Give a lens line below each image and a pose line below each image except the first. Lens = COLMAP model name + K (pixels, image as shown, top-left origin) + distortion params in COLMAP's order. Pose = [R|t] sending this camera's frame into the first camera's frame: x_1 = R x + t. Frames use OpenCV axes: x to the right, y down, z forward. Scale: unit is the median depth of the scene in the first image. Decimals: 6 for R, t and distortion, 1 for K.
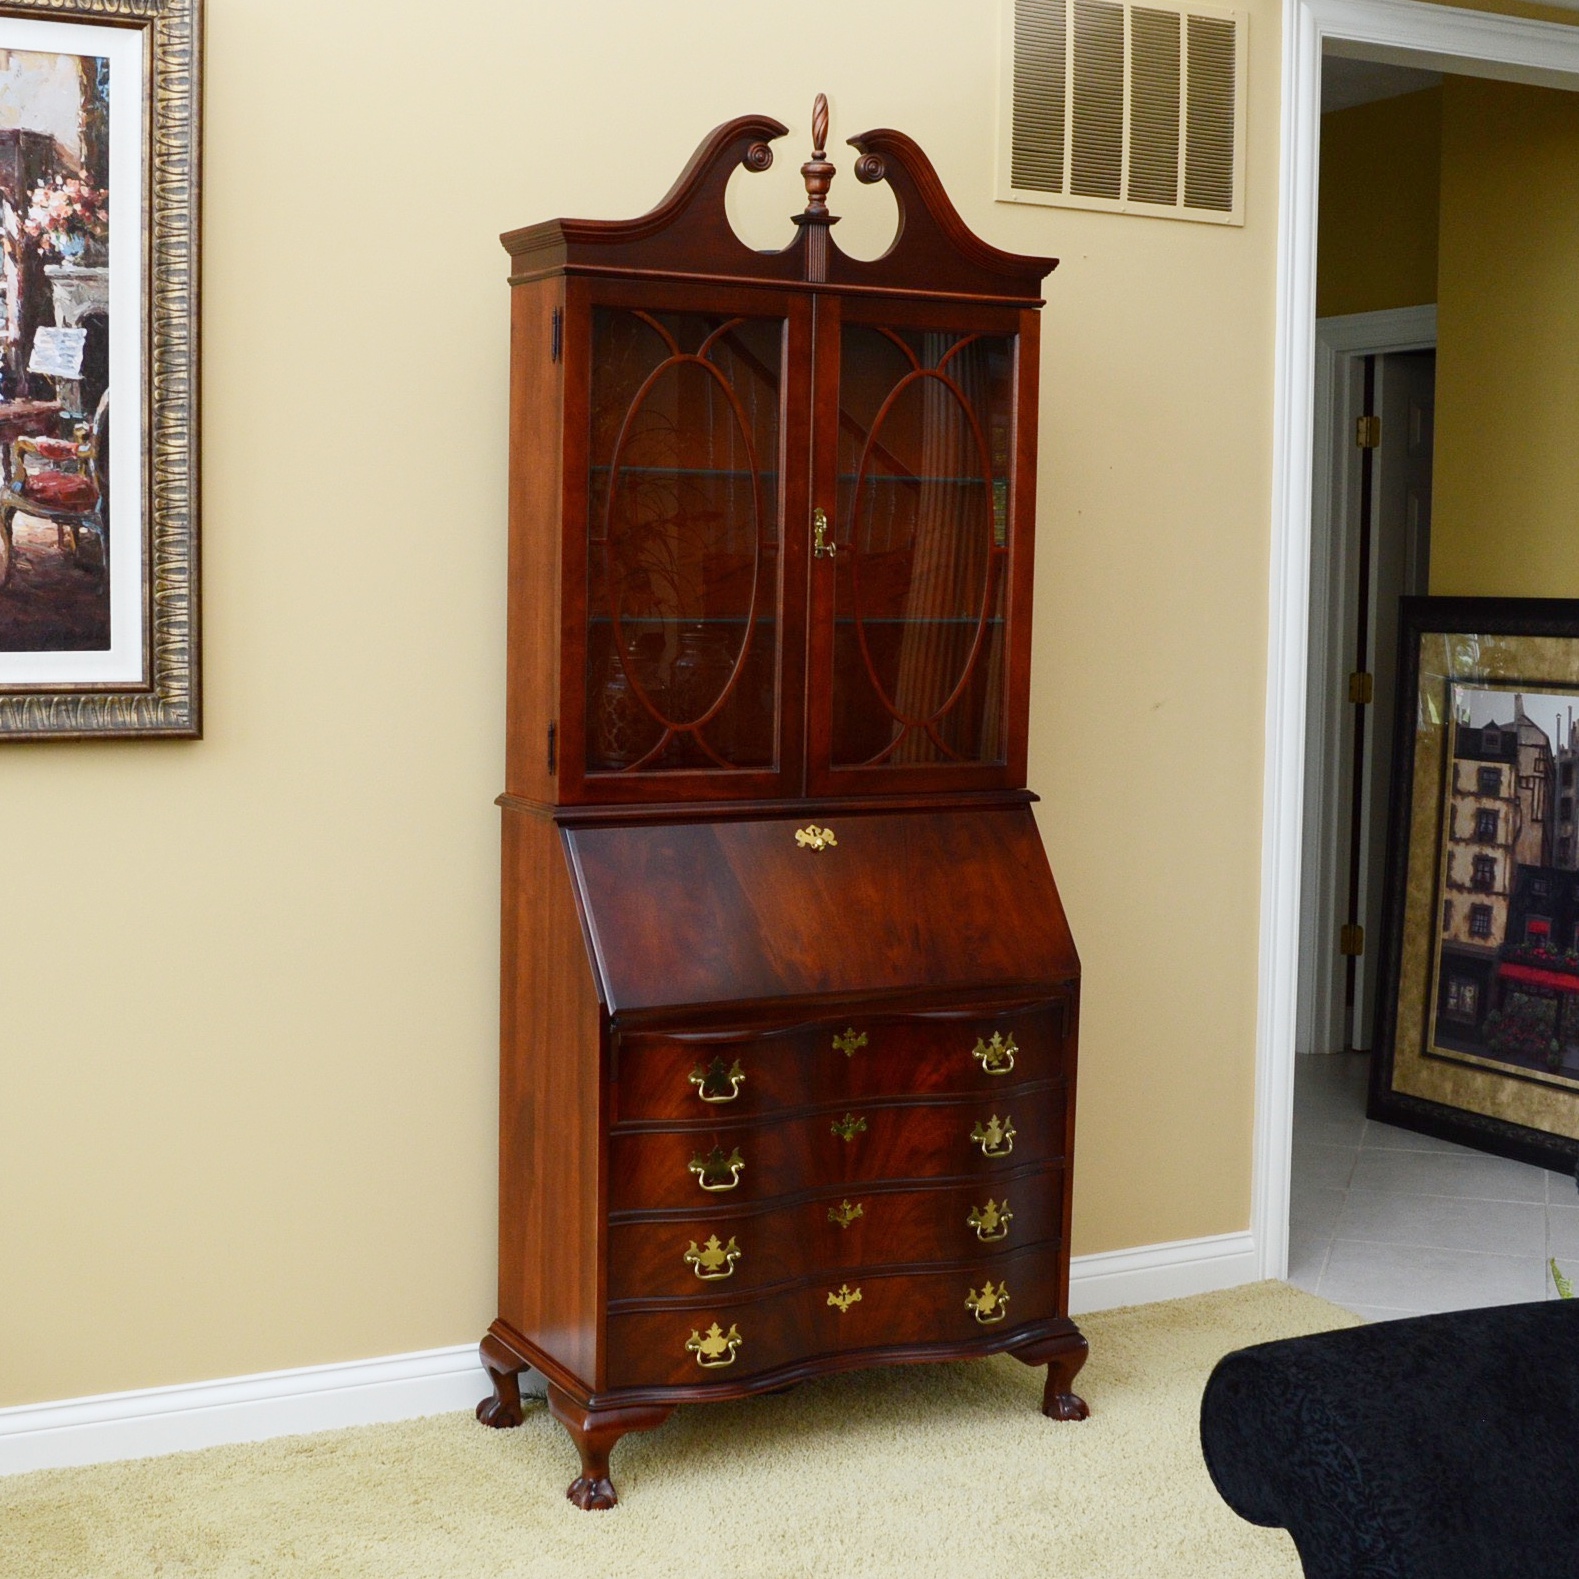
lens RADIAL K [[2381.0, 0, 725.4], [0, 2381.0, 748.4], [0, 0, 1]] dist [-0.084859, -0.029254]
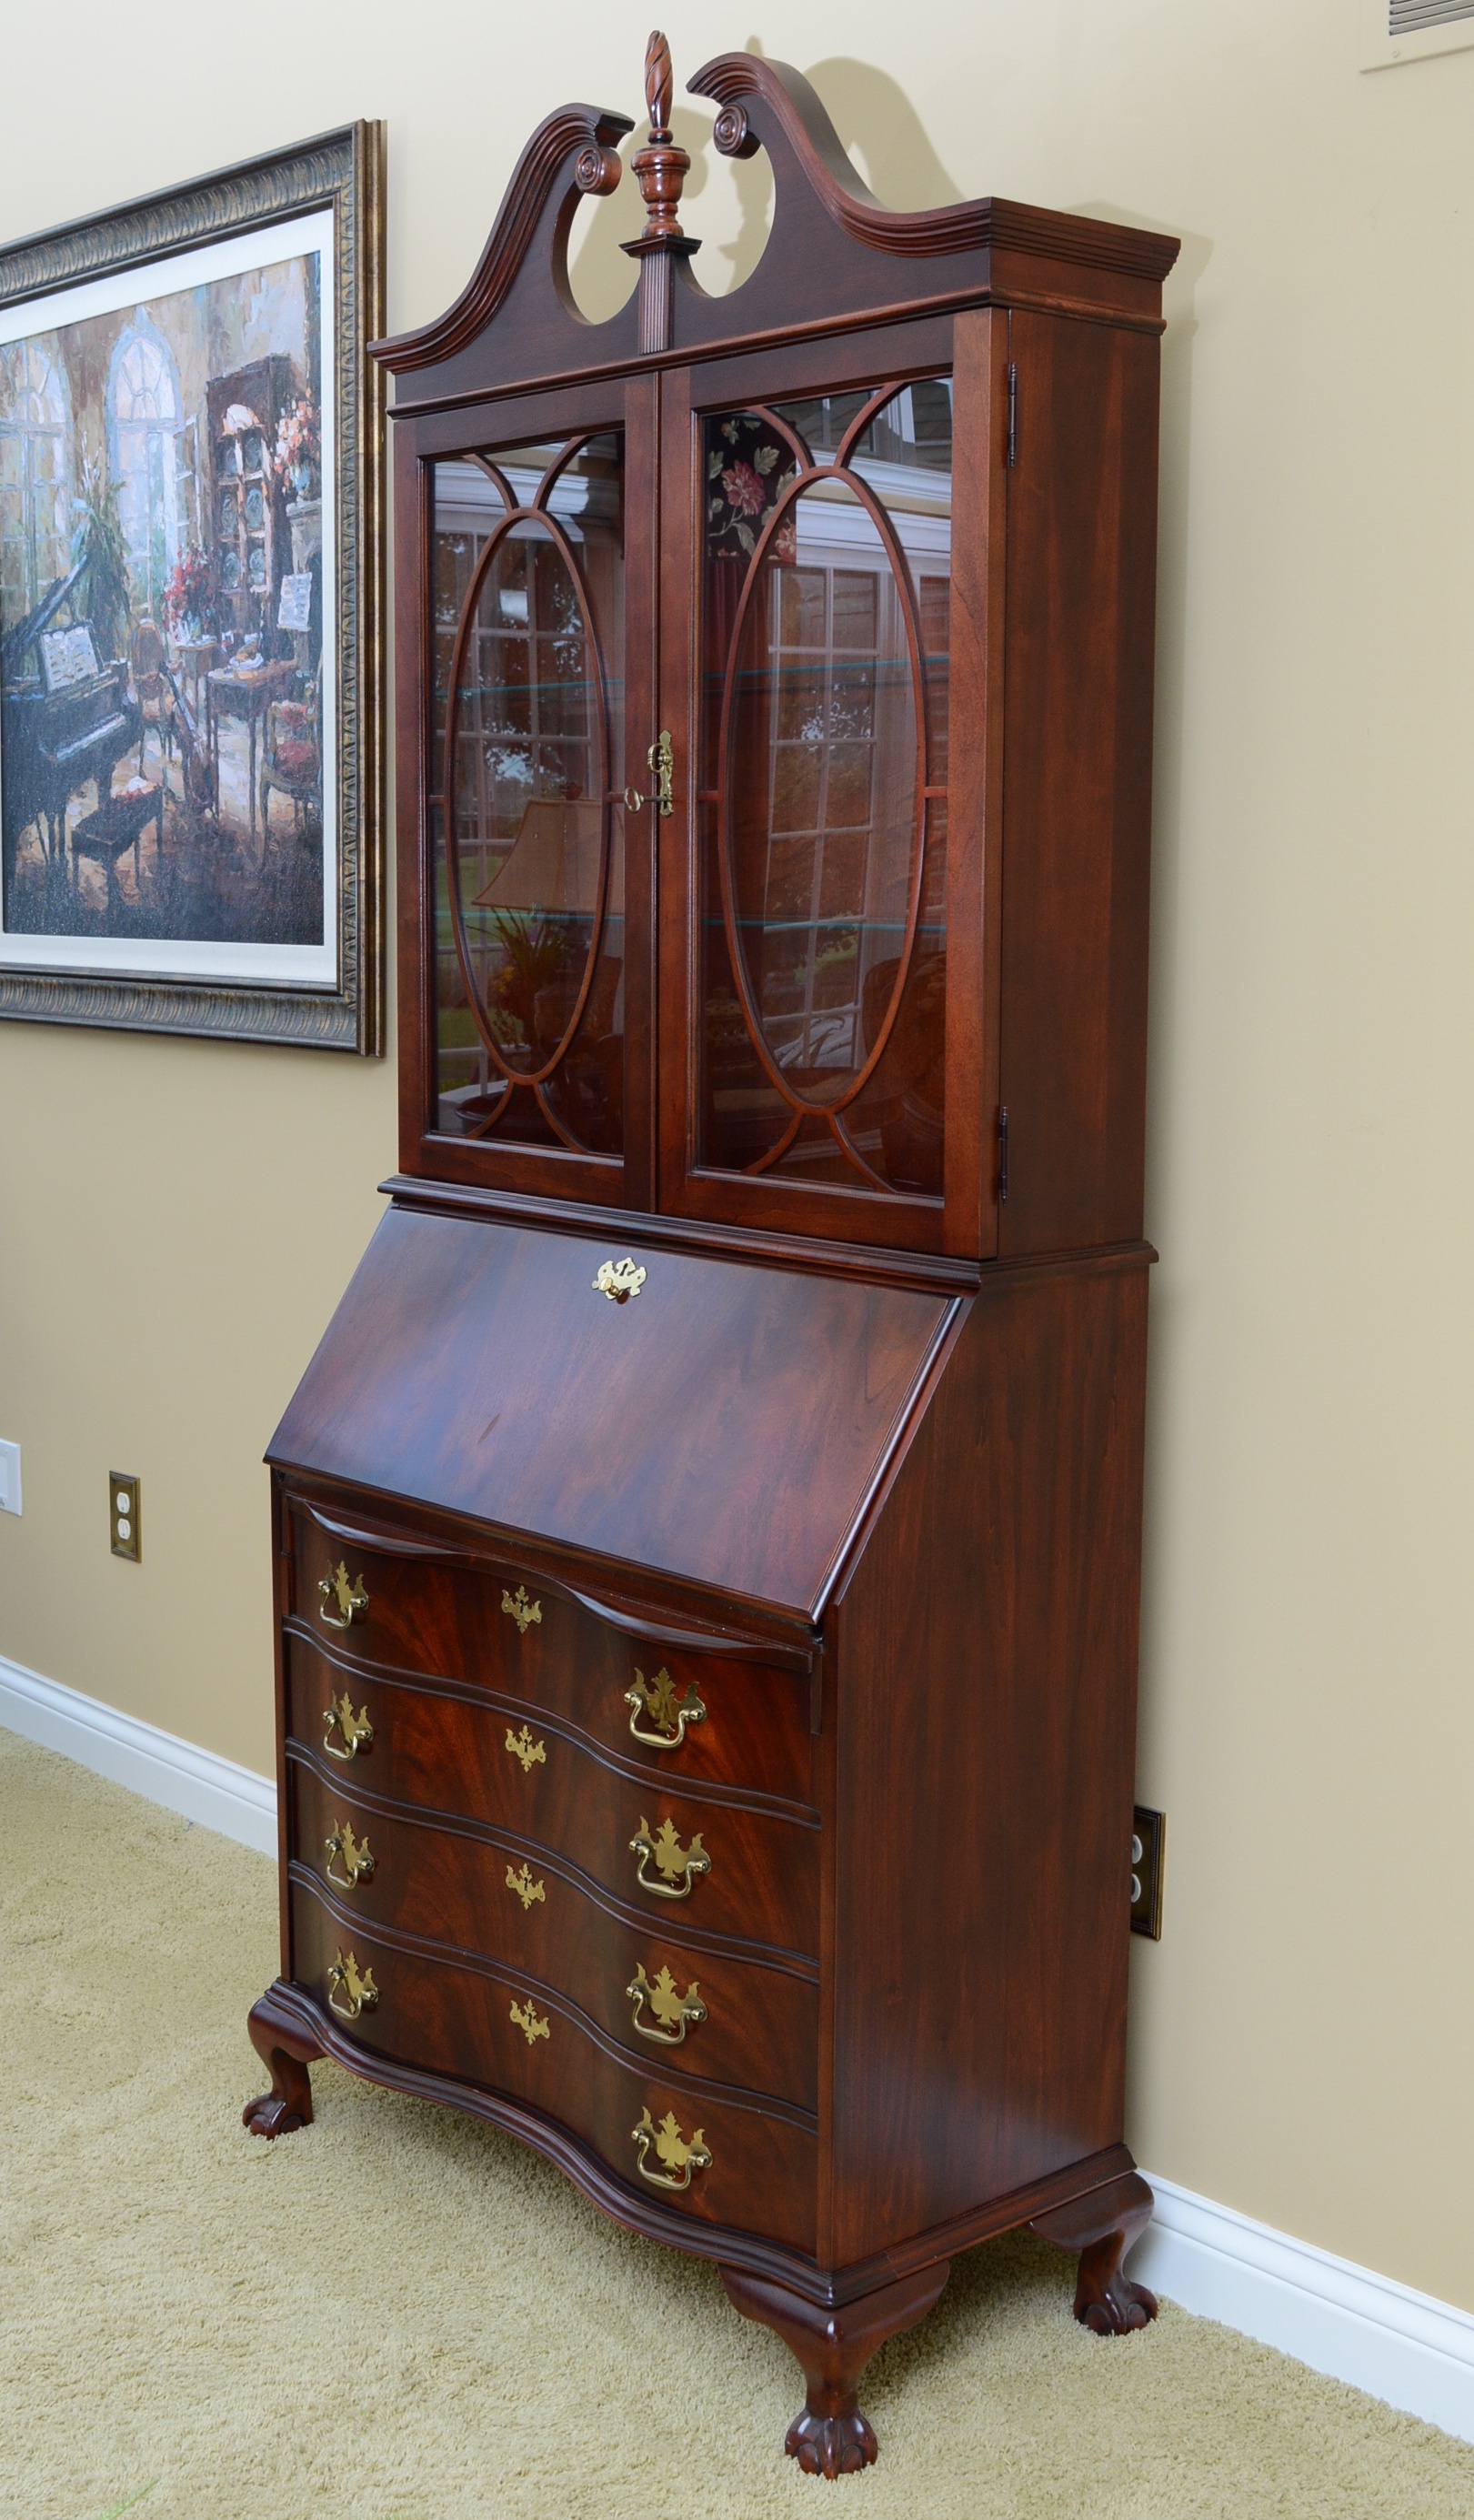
lens RADIAL K [[2839.7, 0, 732.8], [0, 2839.7, 1172.4], [0, 0, 1]] dist [-0.047671, 0.003783]
pose [[0.253246, 0.092265, -0.962992, 0.762057], [-0.083721, 0.993797, 0.073199, -0.046017], [0.963772, 0.062086, 0.259399, 0.860852]]
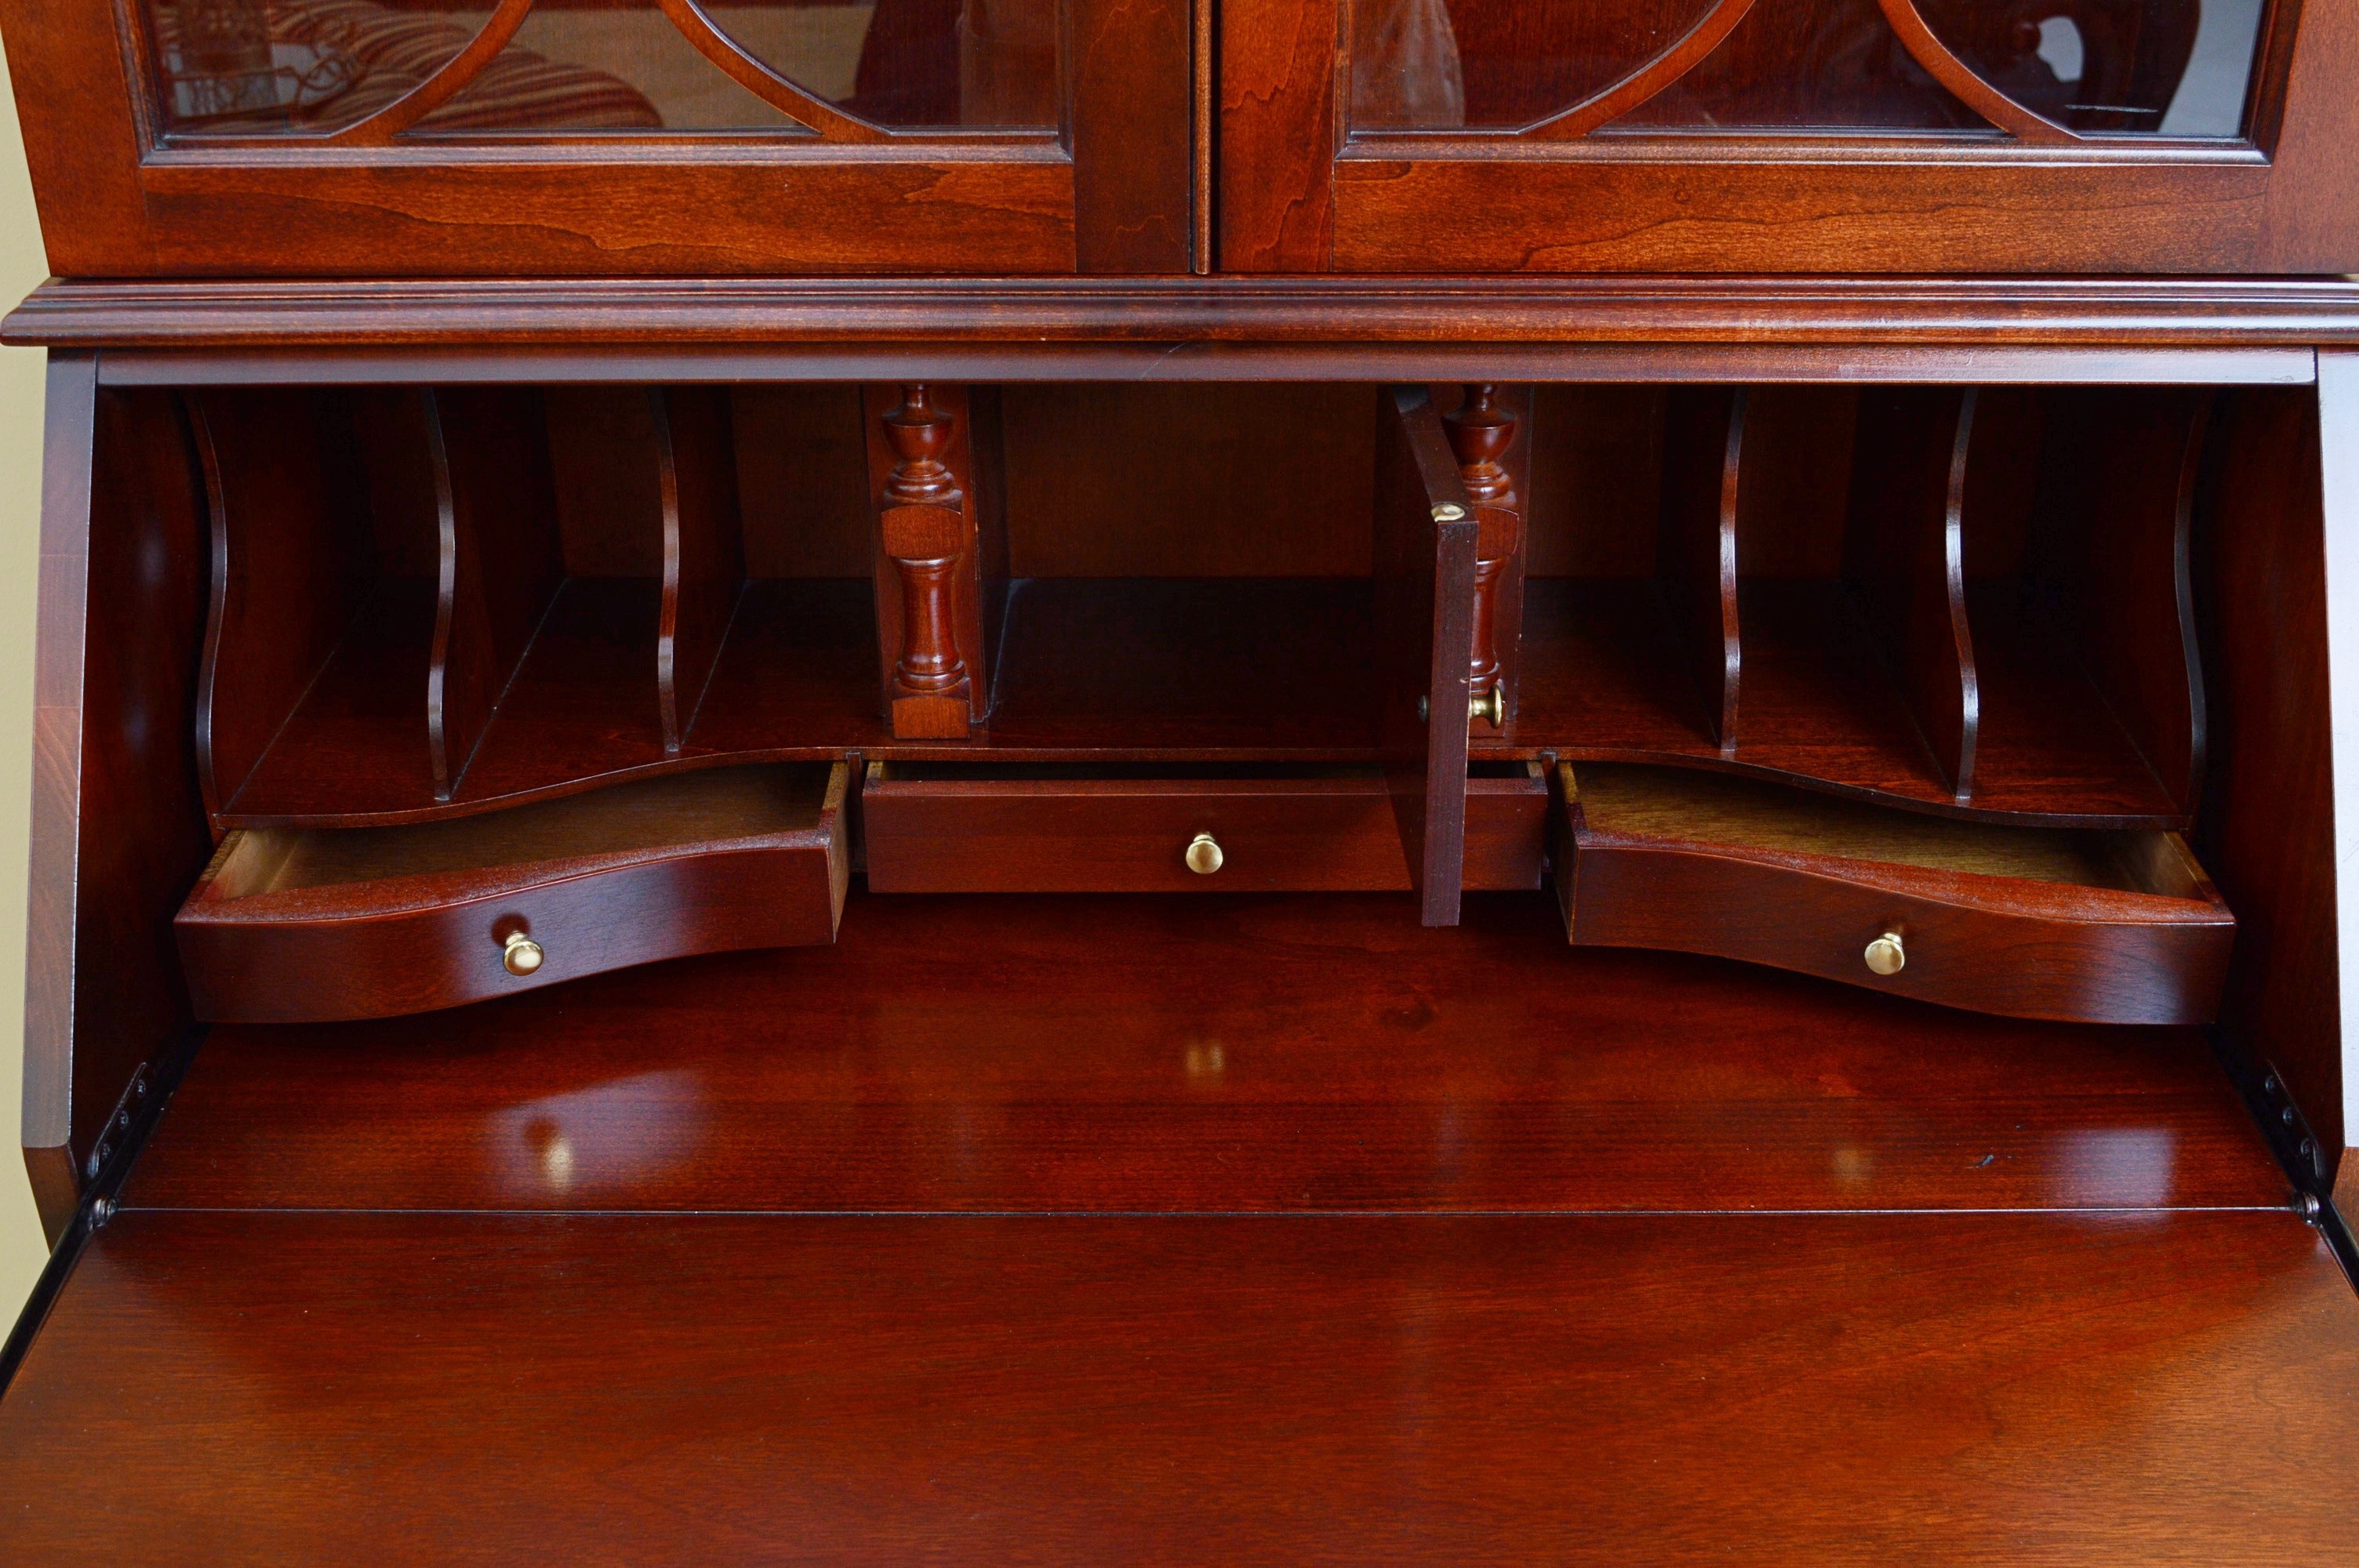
lens RADIAL K [[2628.0, 0, 1179.5], [0, 2628.0, 784.0], [0, 0, 1]] dist [-0.071018, 0.020289]
pose [[0.888957, 0.198919, -0.412536, 0.150064], [-0.021493, 0.917881, 0.396274, -0.035315], [0.457486, -0.343404, 0.820232, 0.803710]]
